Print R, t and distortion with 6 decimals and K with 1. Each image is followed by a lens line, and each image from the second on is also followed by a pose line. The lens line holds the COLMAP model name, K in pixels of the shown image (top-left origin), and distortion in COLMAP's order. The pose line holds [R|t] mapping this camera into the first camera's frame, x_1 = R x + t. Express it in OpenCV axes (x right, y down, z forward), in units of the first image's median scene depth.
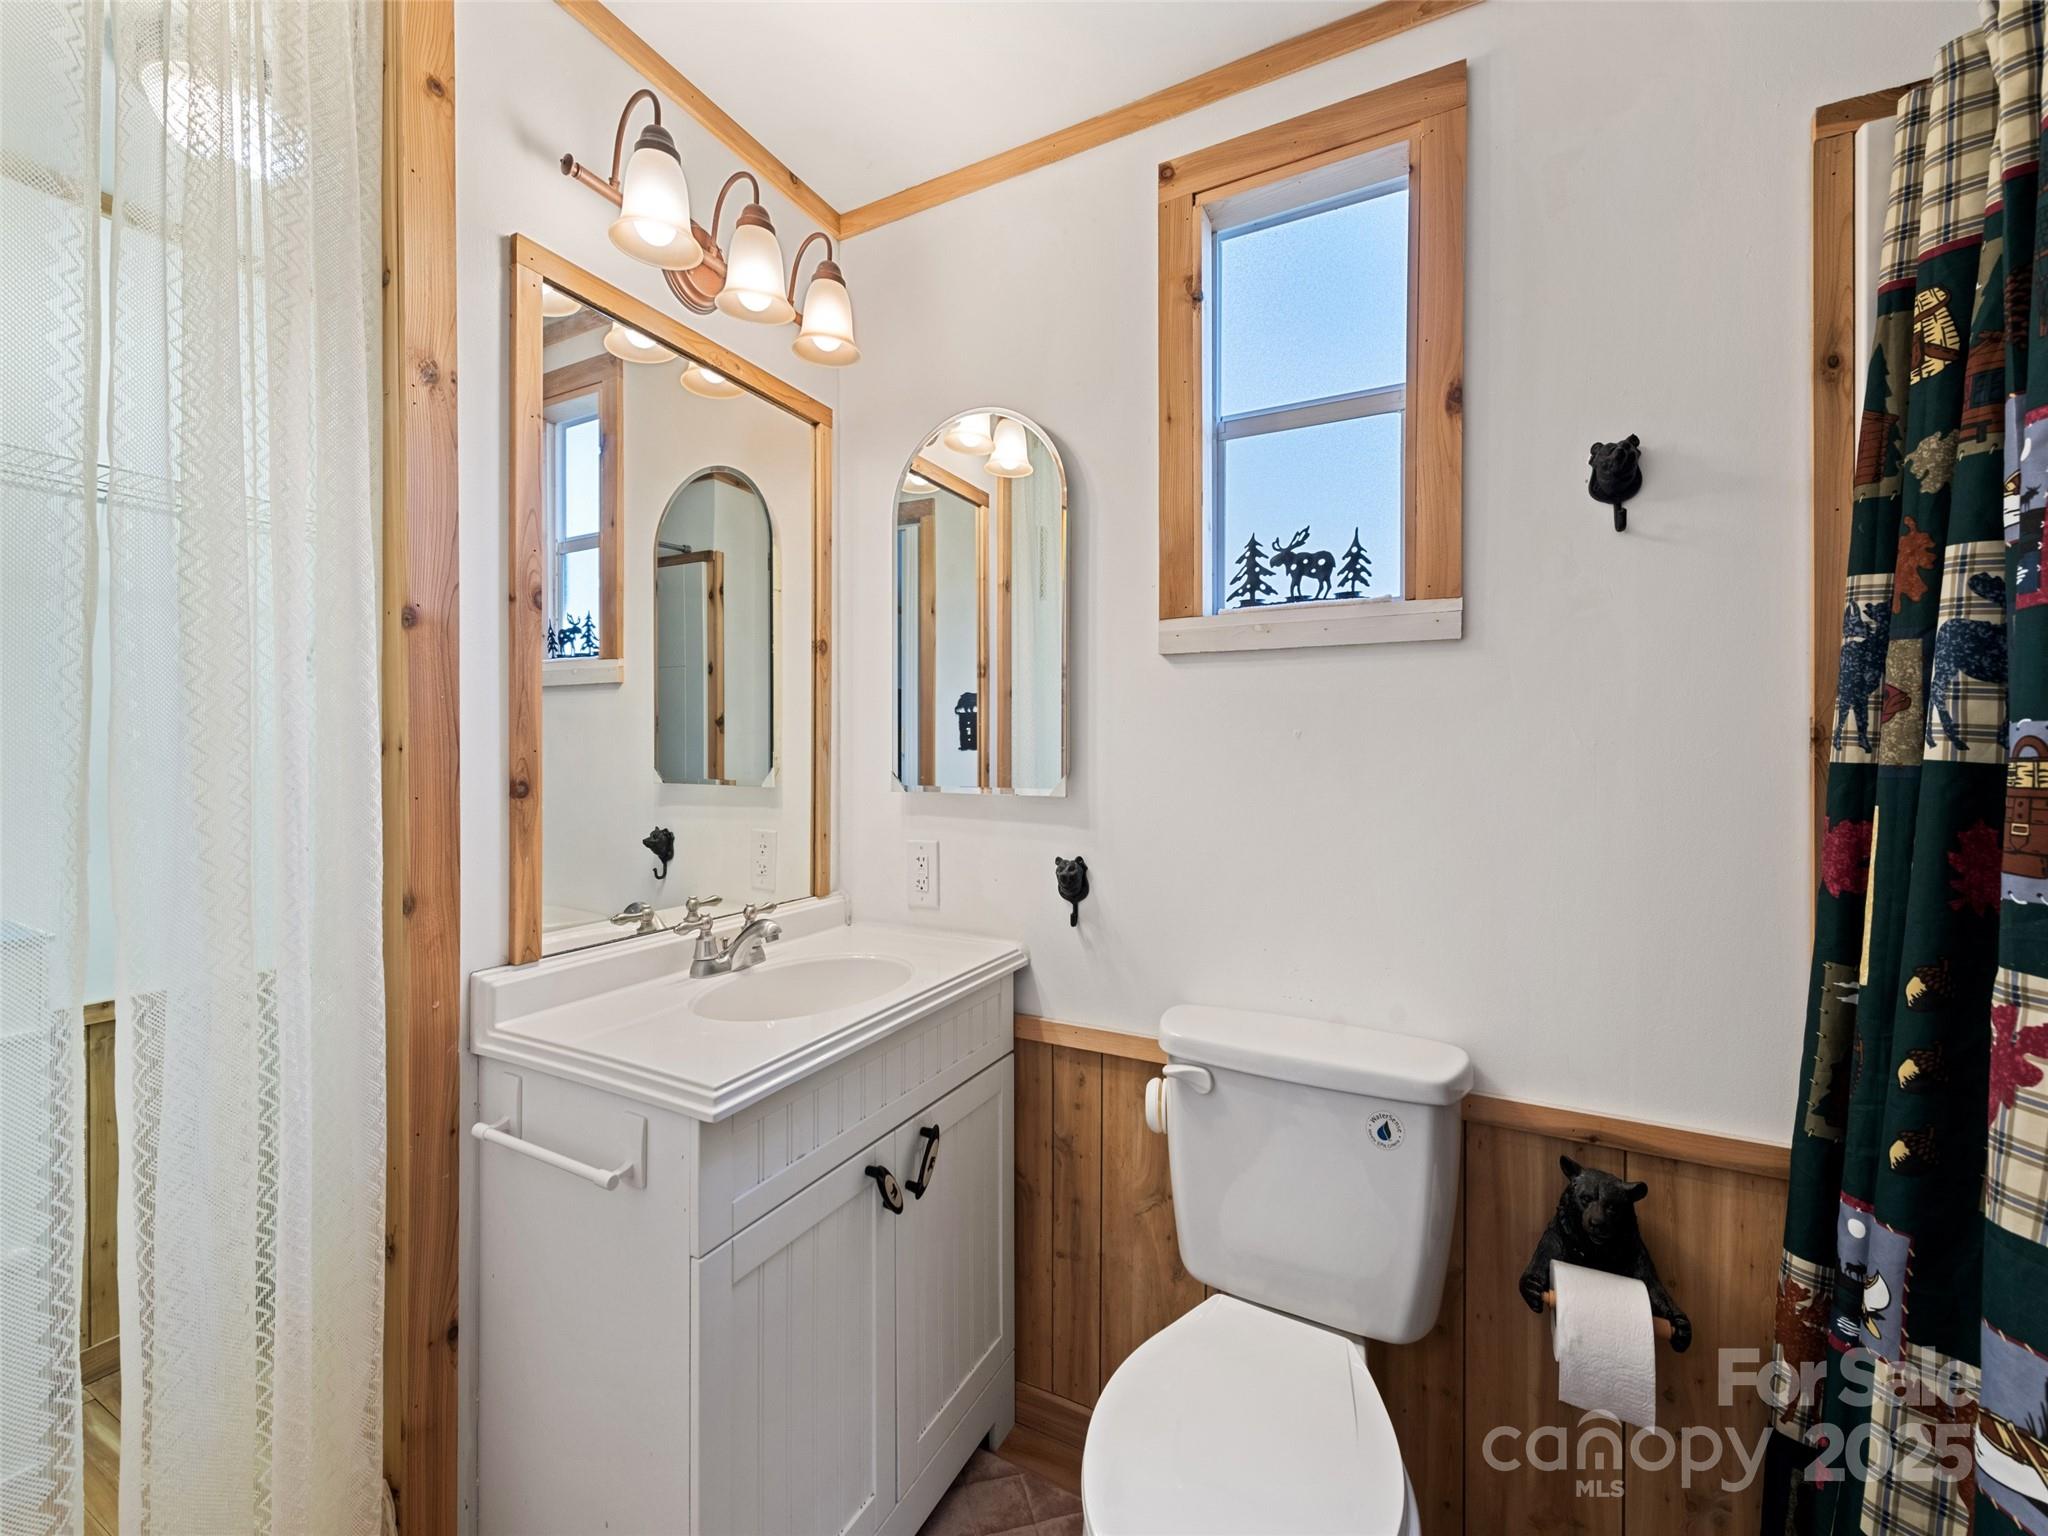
lens RADIAL K [[816.2, 0, 1021.4], [0, 816.2, 760.9], [0, 0, 1]] dist [0.015774, -0.004353]
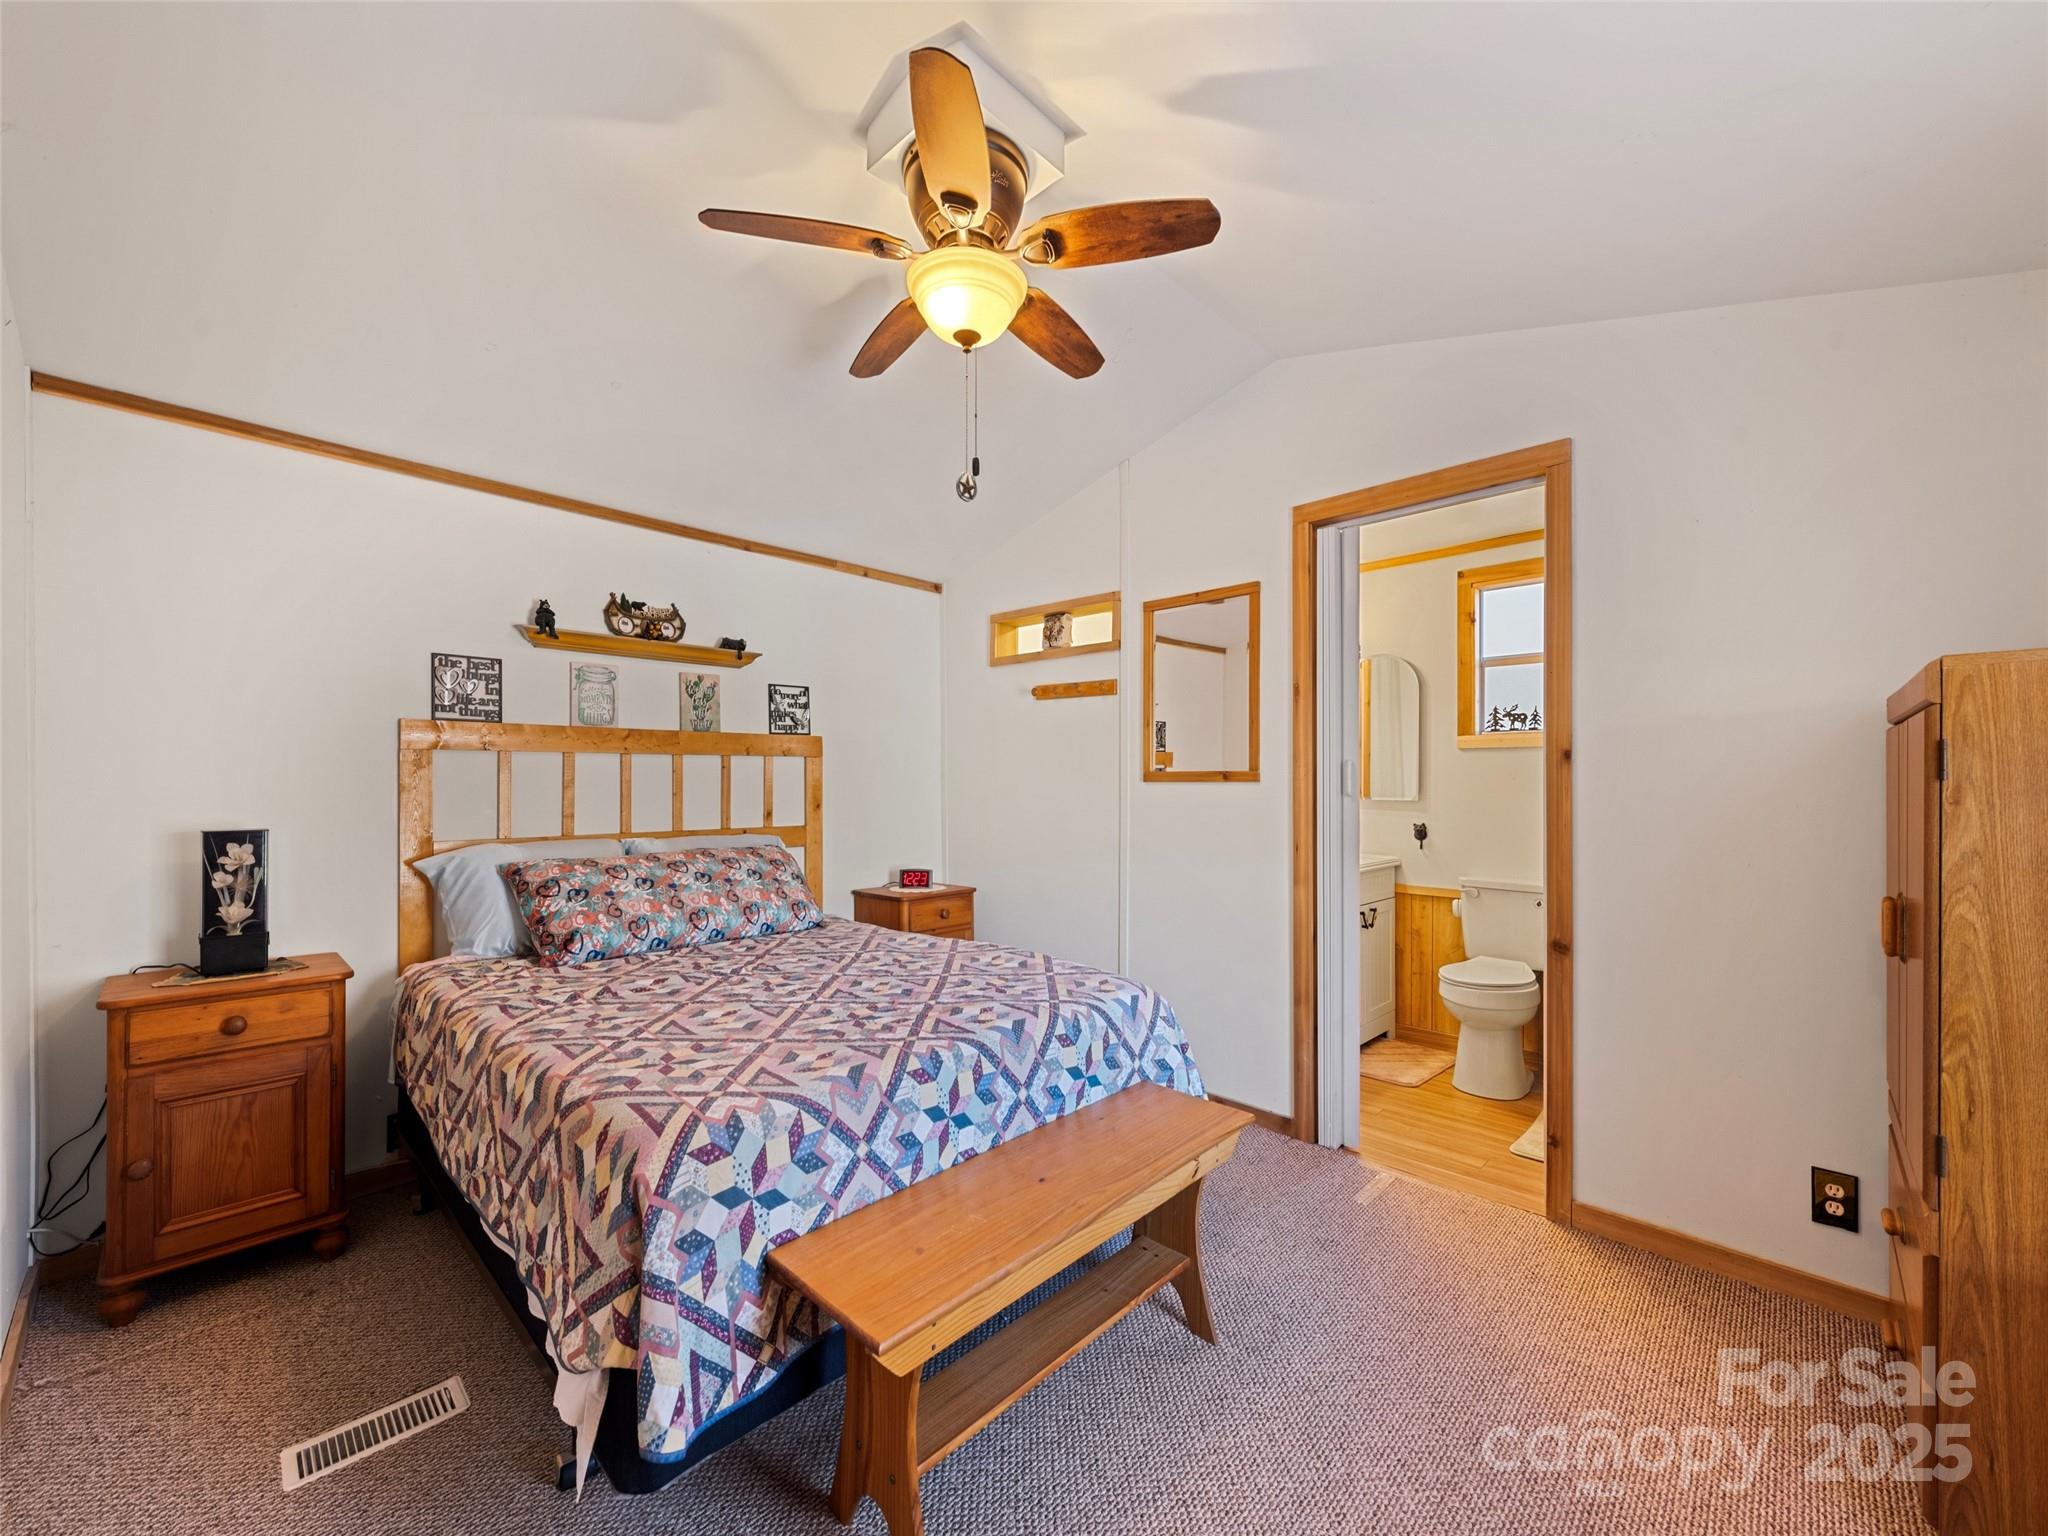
lens RADIAL K [[816.2, 0, 1032.7], [0, 816.2, 781.1], [0, 0, 1]] dist [0.015774, -0.004353]
pose [[0.958348, 0.002456, -0.285594, -0.433769], [-0.002276, 0.999997, 0.000963, -0.022223], [0.285596, -0.000272, 0.958350, -2.152362]]
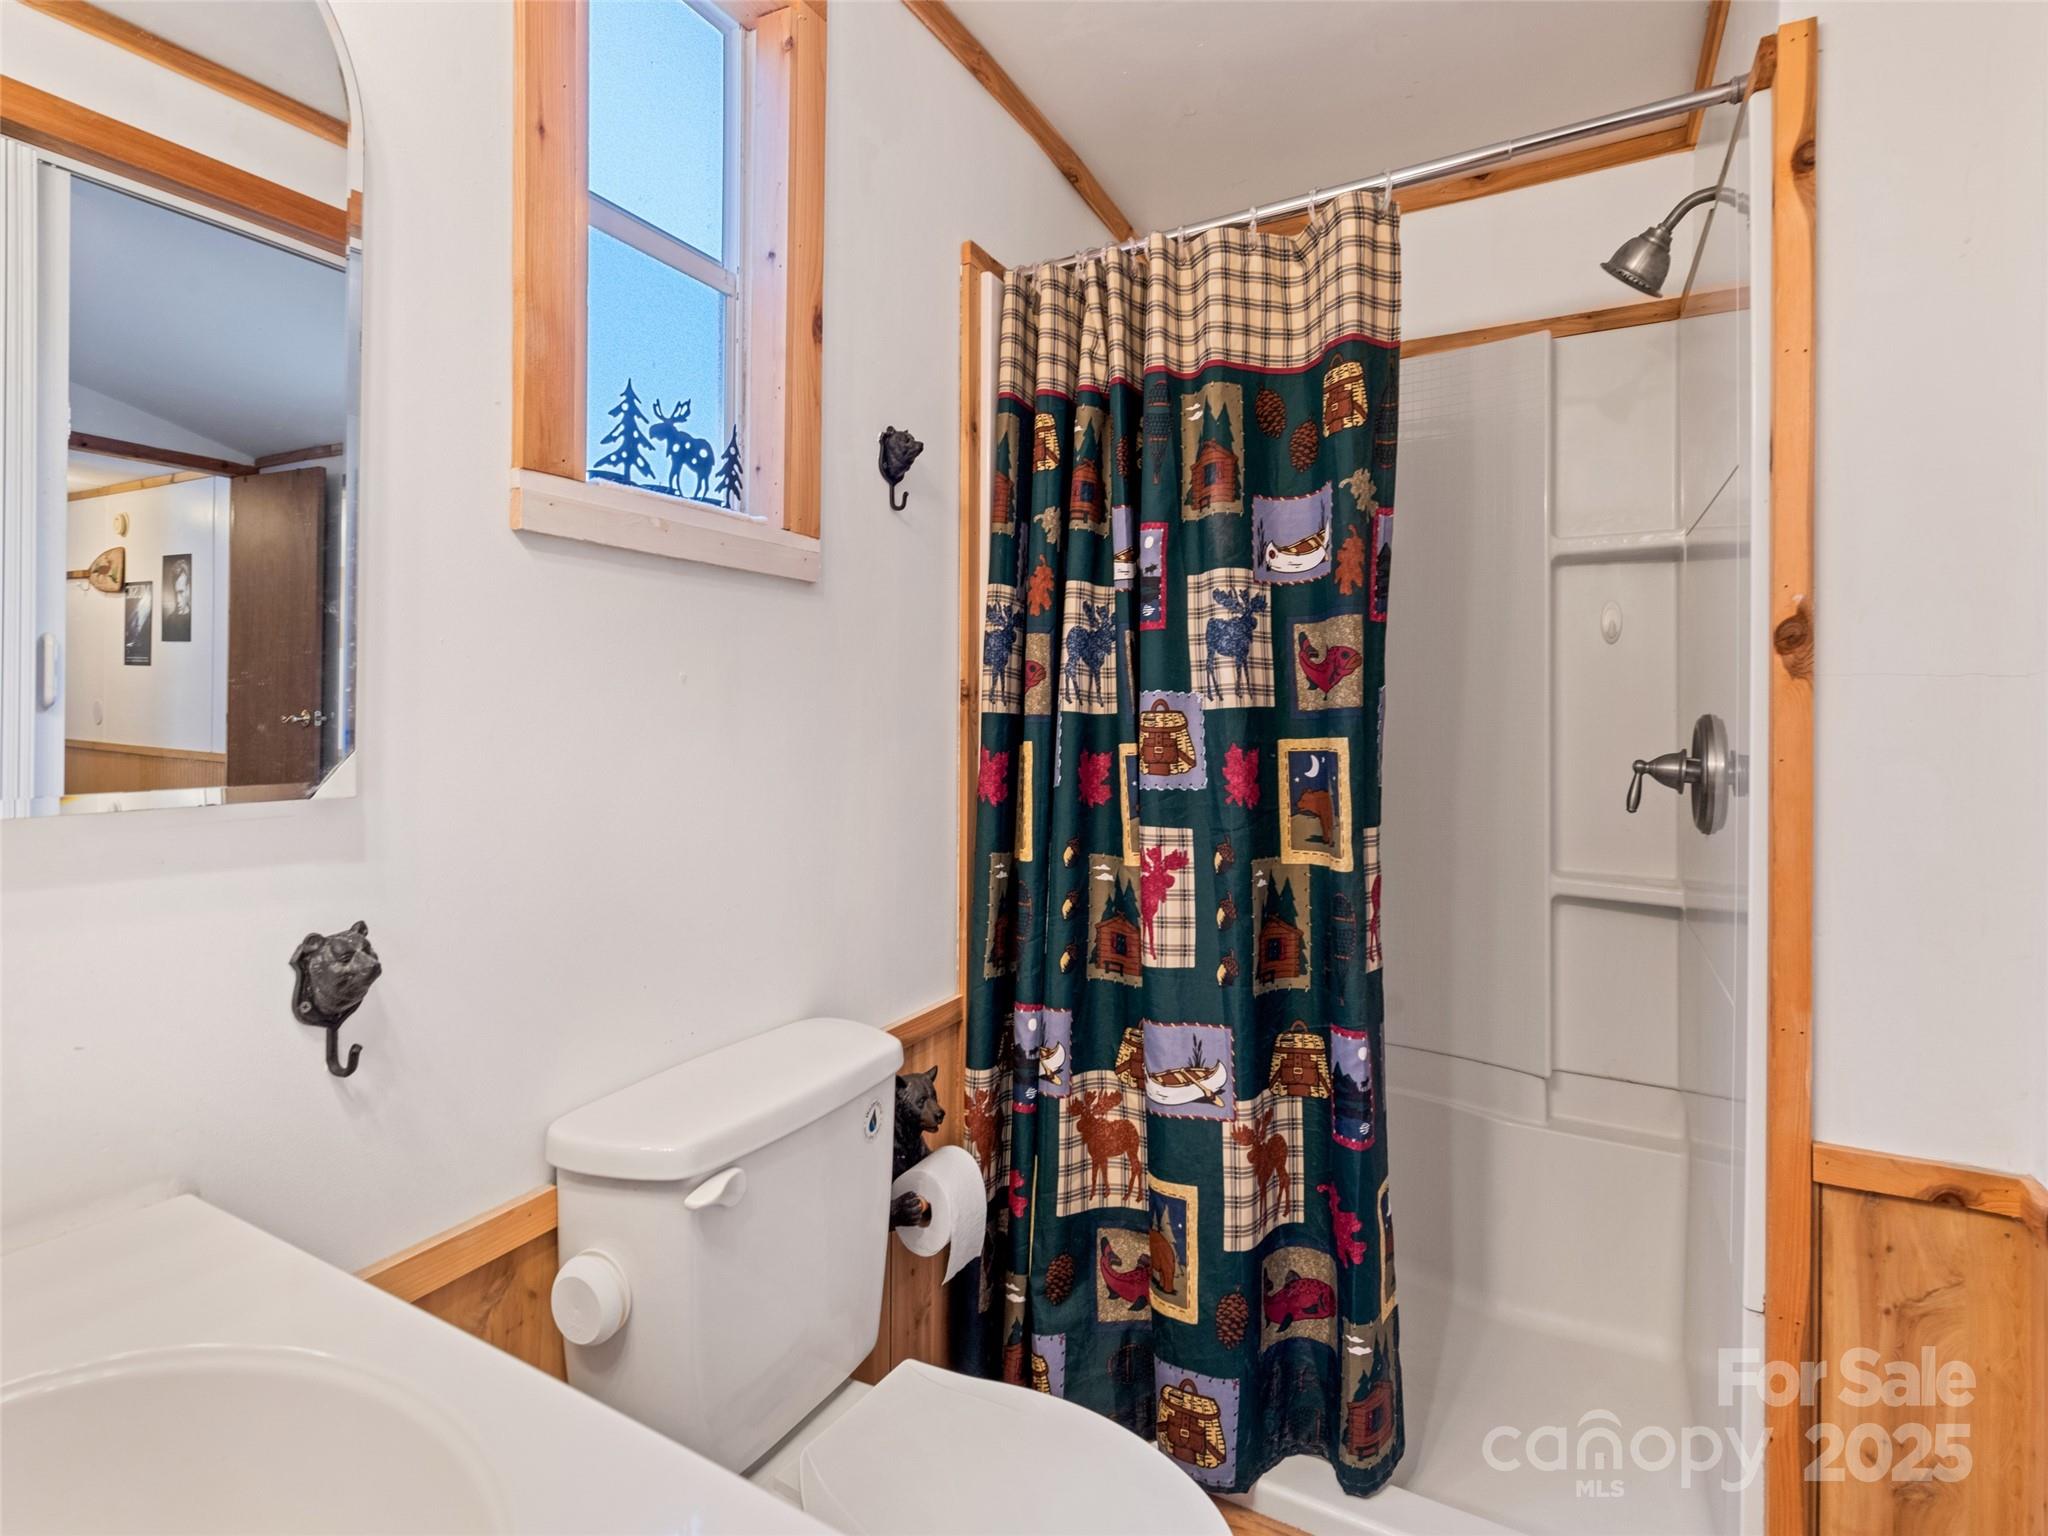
lens RADIAL K [[1004.6, 0, 1028.6], [0, 1004.6, 698.9], [0, 0, 1]] dist [0.006679, 0.000420]
pose [[0.016895, 0.002967, 0.999853, -0.559700], [-0.003425, 0.999990, -0.002909, -0.012433], [-0.999851, -0.003376, 0.016905, 0.675886]]
